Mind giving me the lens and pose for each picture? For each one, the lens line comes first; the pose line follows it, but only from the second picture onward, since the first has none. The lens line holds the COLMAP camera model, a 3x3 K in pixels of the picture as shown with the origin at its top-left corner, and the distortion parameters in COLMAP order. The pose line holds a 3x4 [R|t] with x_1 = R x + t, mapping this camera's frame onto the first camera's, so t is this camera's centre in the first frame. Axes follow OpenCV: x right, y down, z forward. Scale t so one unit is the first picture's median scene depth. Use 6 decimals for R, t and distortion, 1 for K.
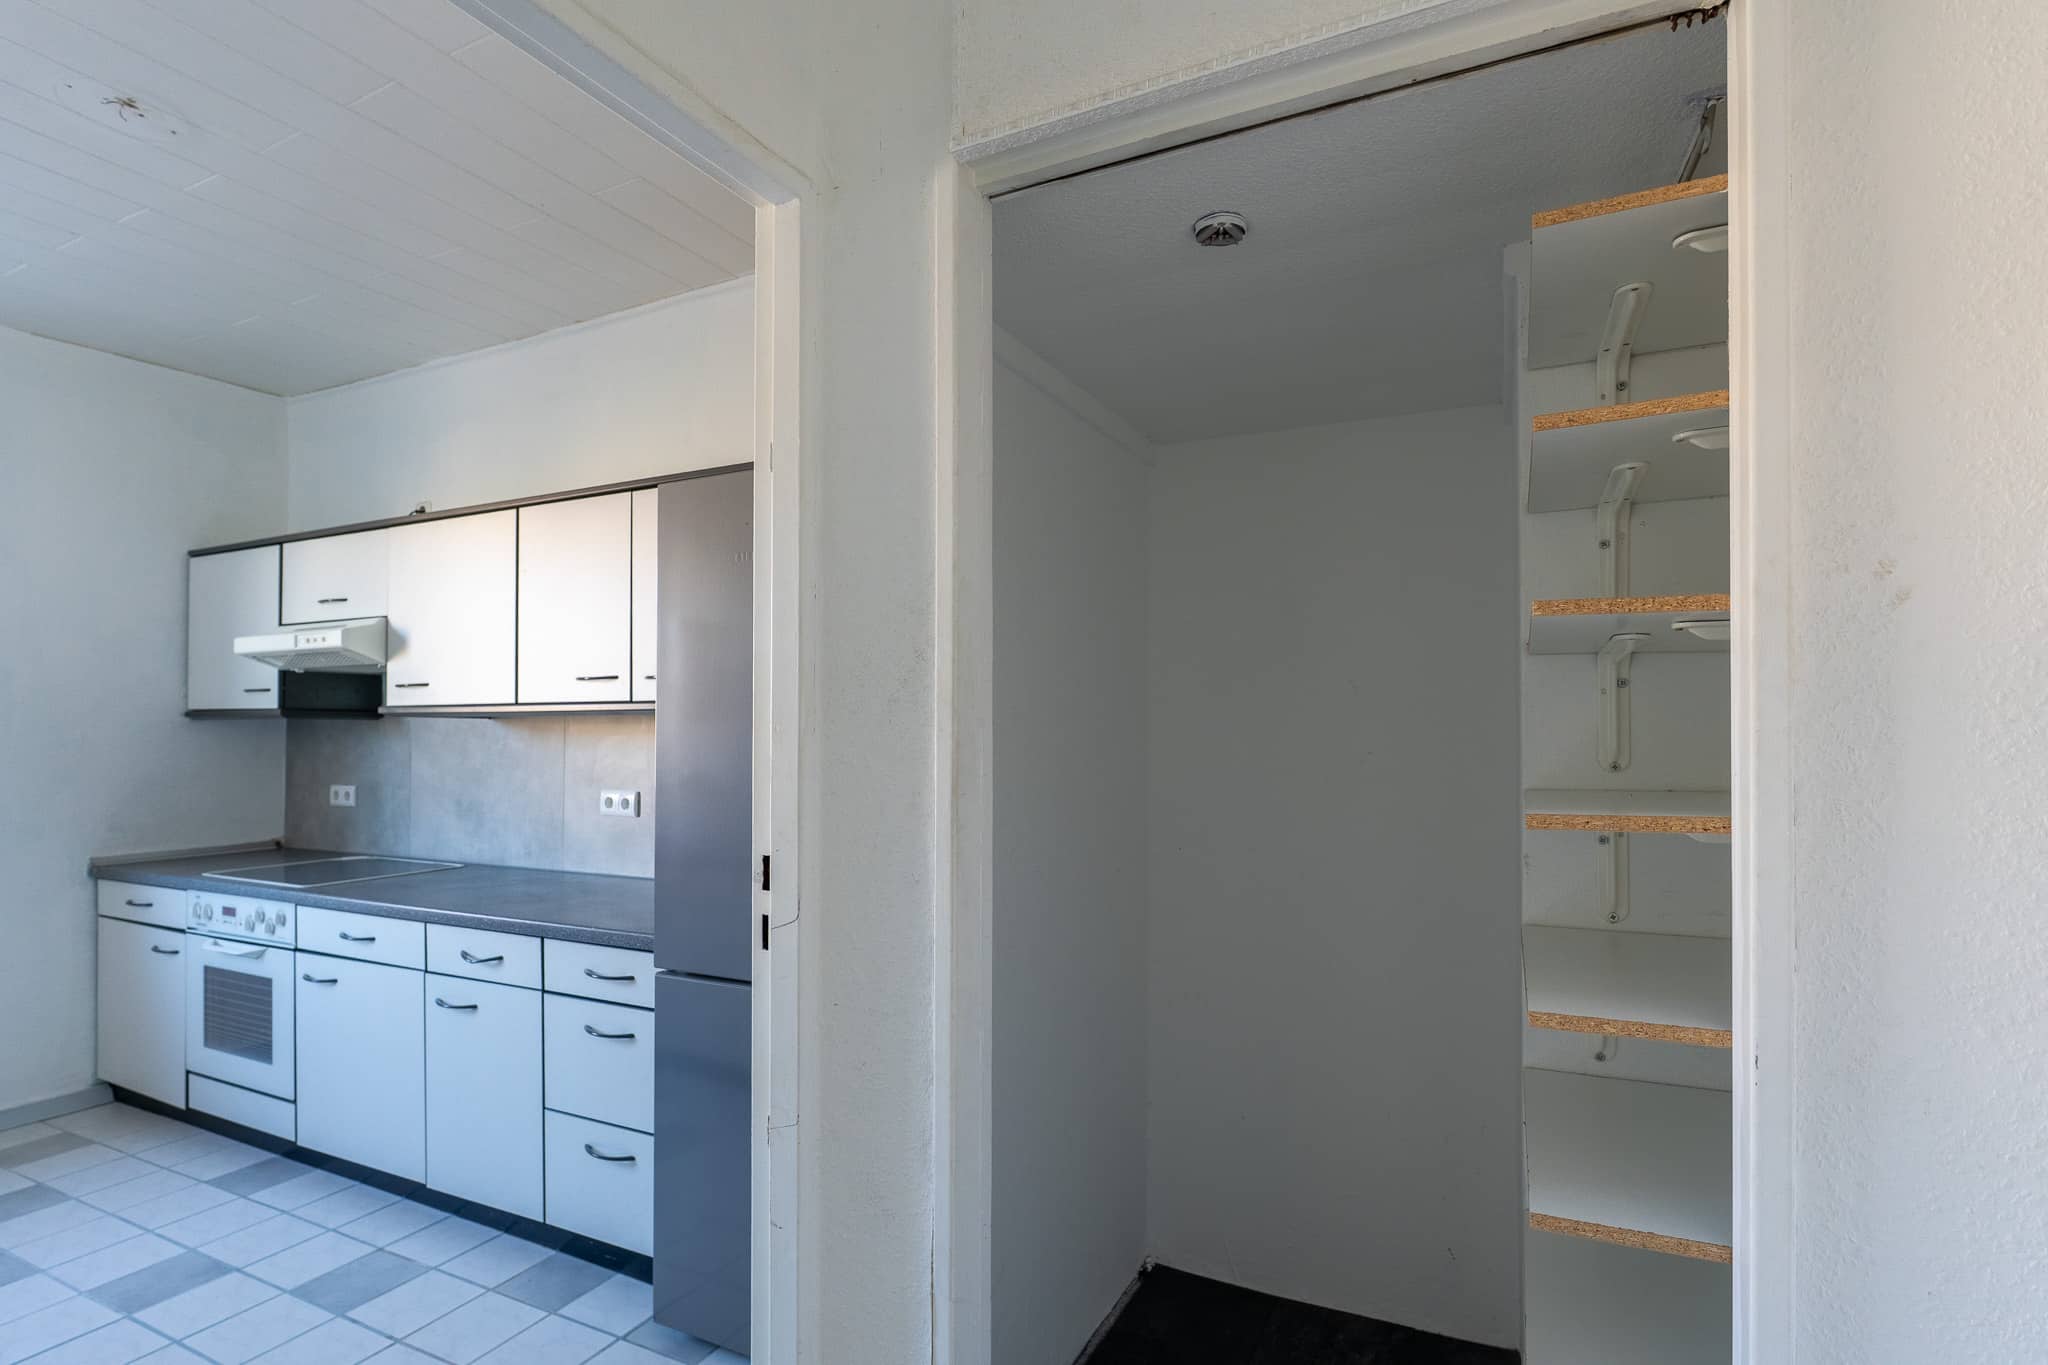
lens RADIAL K [[1009.3, 0, 1021.4], [0, 1009.3, 710.1], [0, 0, 1]] dist [-0.000324, -0.000148]
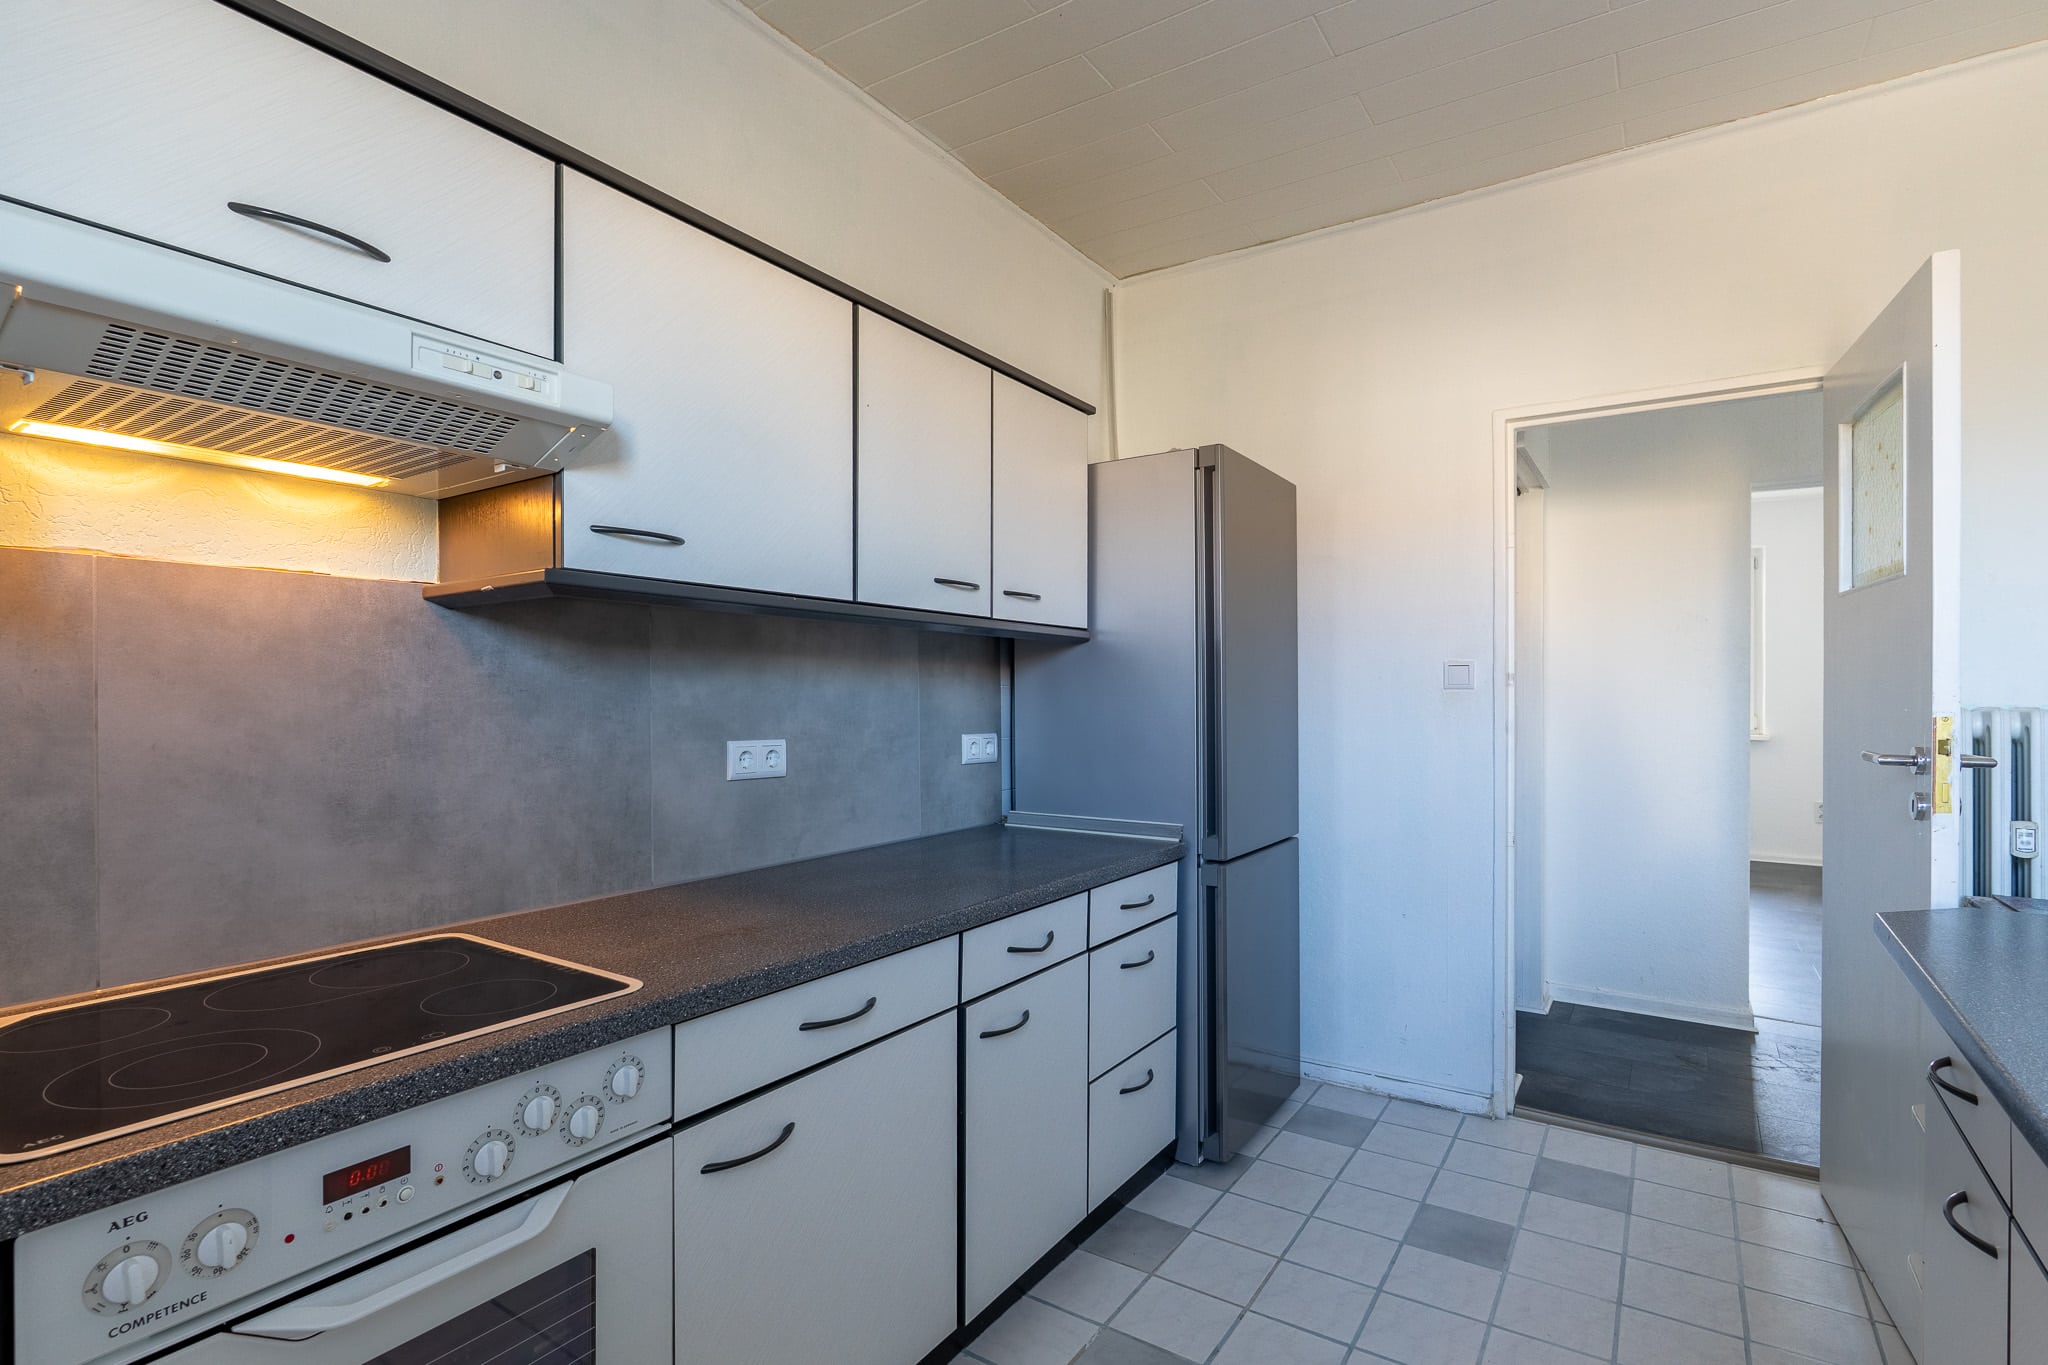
lens RADIAL K [[960.0, 0, 1059.8], [0, 960.0, 696.3], [0, 0, 1]] dist [-0.003380, -0.000604]
pose [[0.119674, 0.000165, 0.992813, -1.101999], [-0.013957, 0.999901, 0.001516, 0.051289], [-0.992715, -0.014038, 0.119664, 0.792216]]
